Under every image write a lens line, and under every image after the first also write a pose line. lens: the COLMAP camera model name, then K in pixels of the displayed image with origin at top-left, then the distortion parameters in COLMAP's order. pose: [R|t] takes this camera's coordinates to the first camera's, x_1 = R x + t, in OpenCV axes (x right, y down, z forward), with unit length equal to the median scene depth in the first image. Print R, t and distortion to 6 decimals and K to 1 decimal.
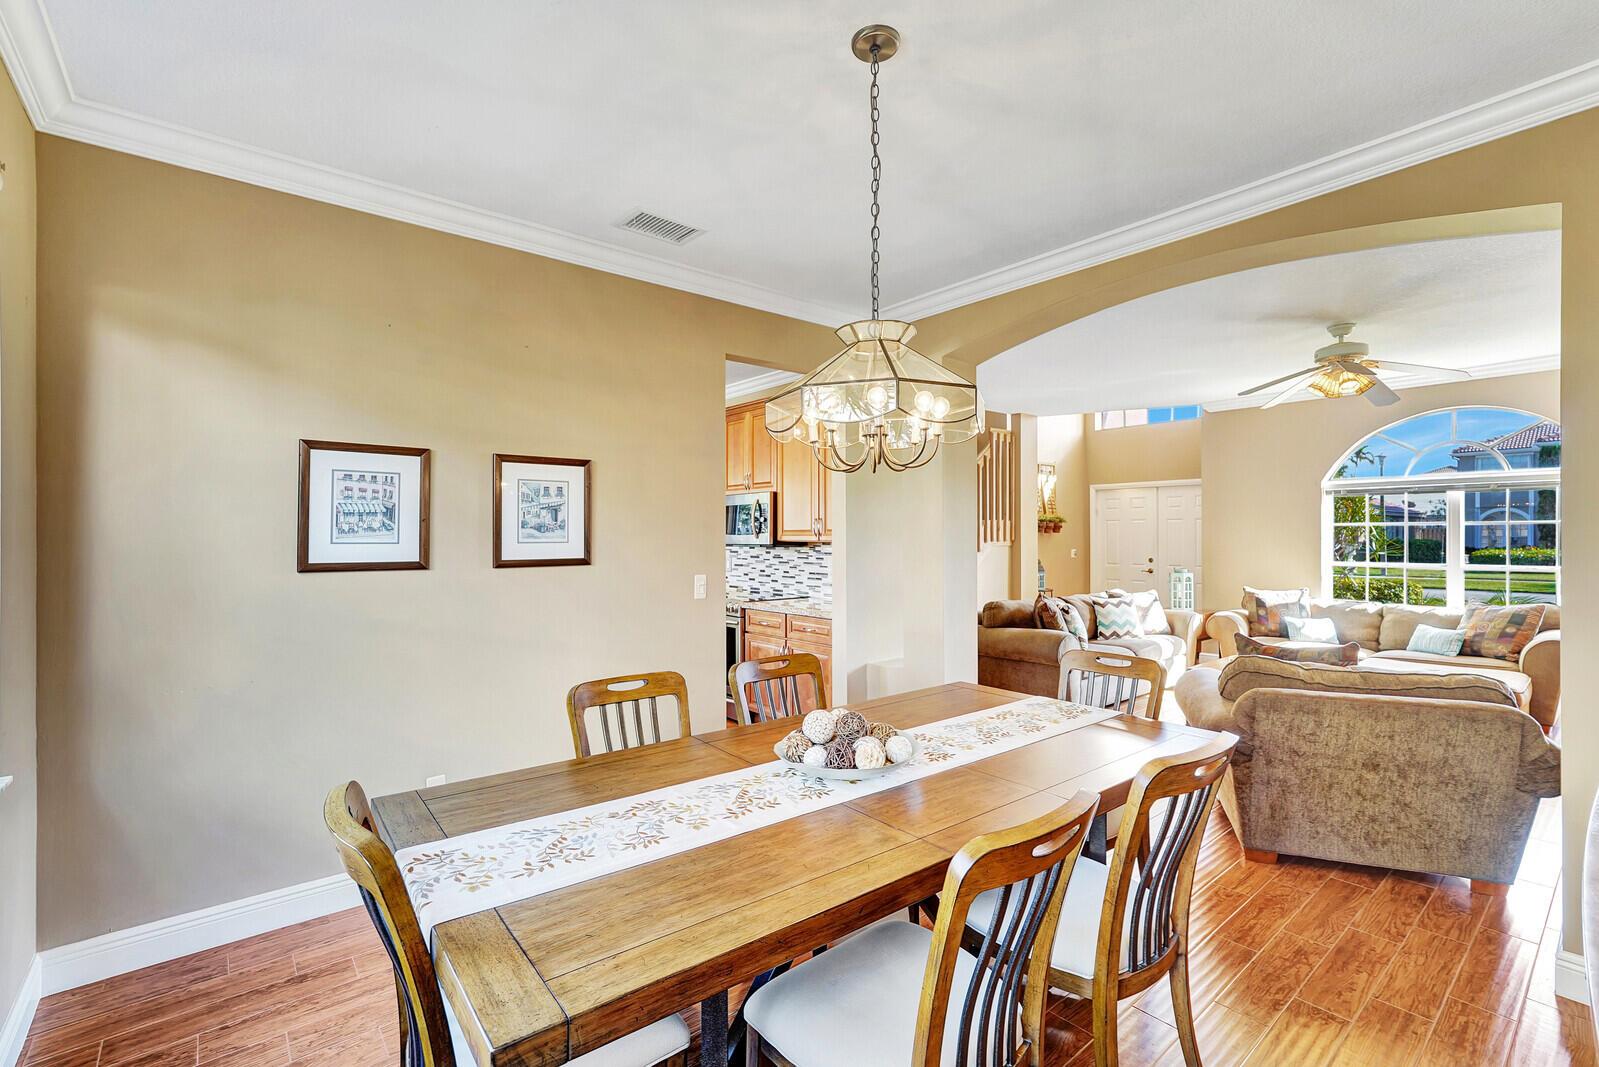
lens RADIAL K [[718.6, 0, 804.9], [0, 718.6, 536.0], [0, 0, 1]] dist [-0.007172, 0.006316]
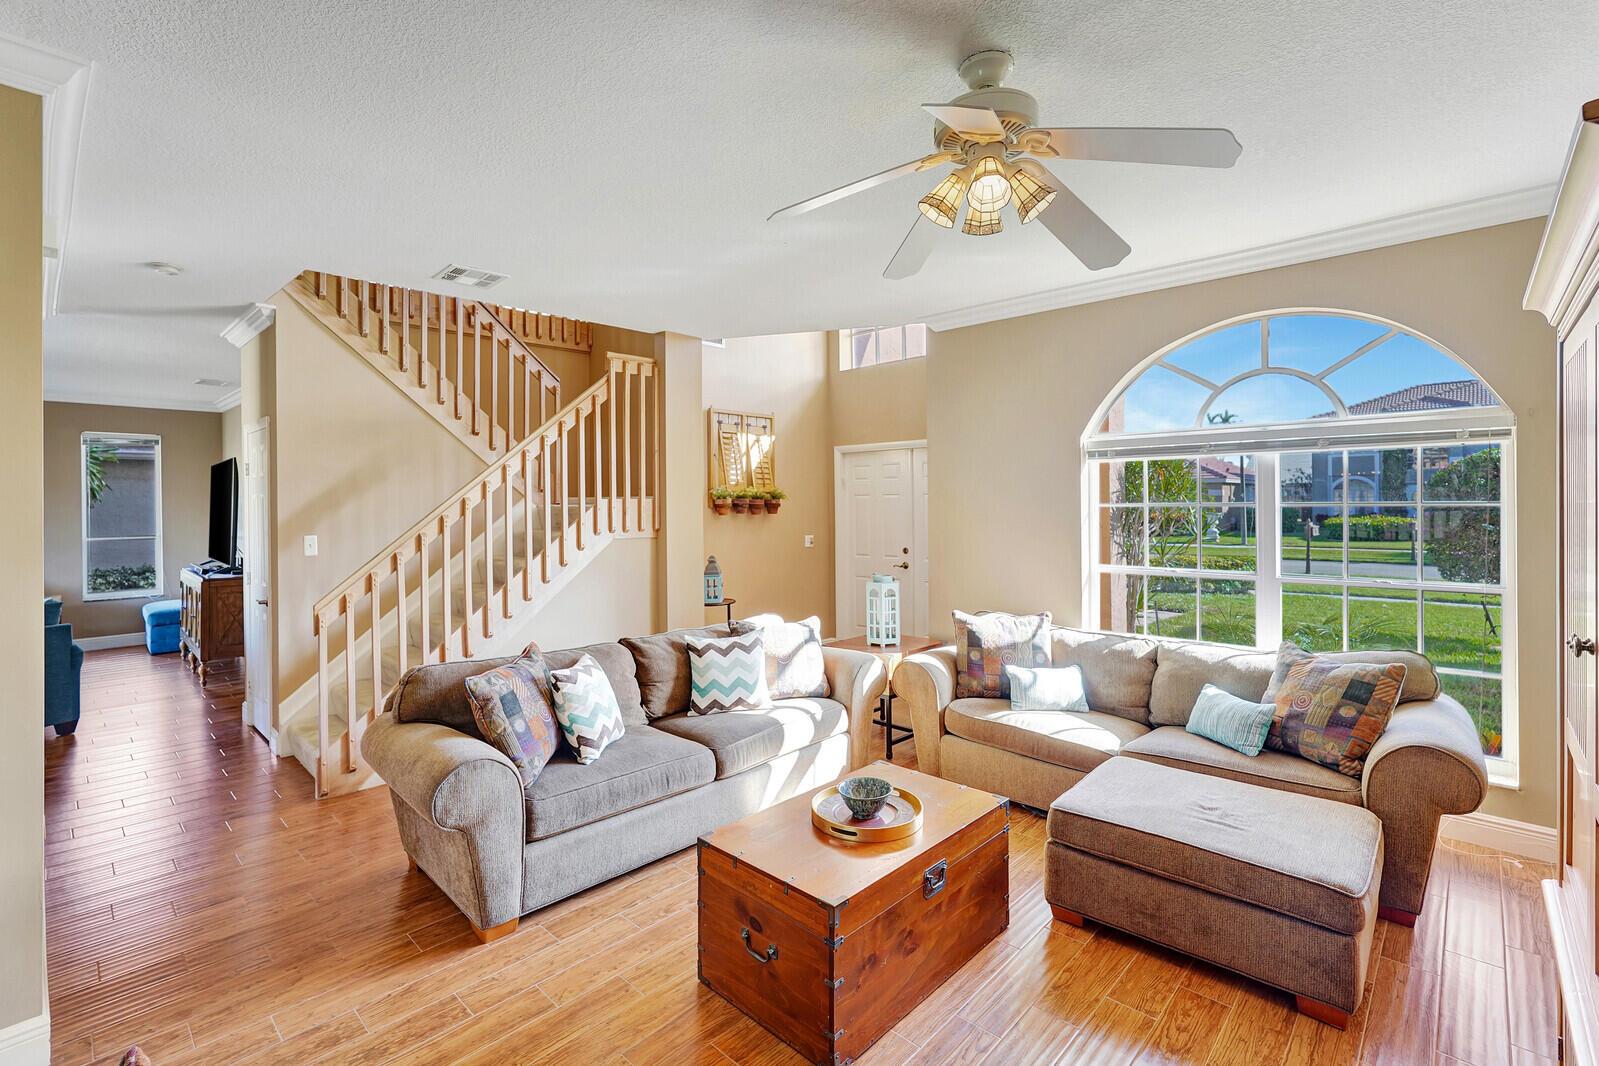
lens RADIAL K [[718.6, 0, 808.3], [0, 718.6, 502.1], [0, 0, 1]] dist [-0.007172, 0.006316]
pose [[0.992722, -0.004711, 0.120338, 0.436241], [0.005039, 0.999984, -0.002422, -0.020109], [-0.120324, 0.003011, 0.992730, 0.433699]]
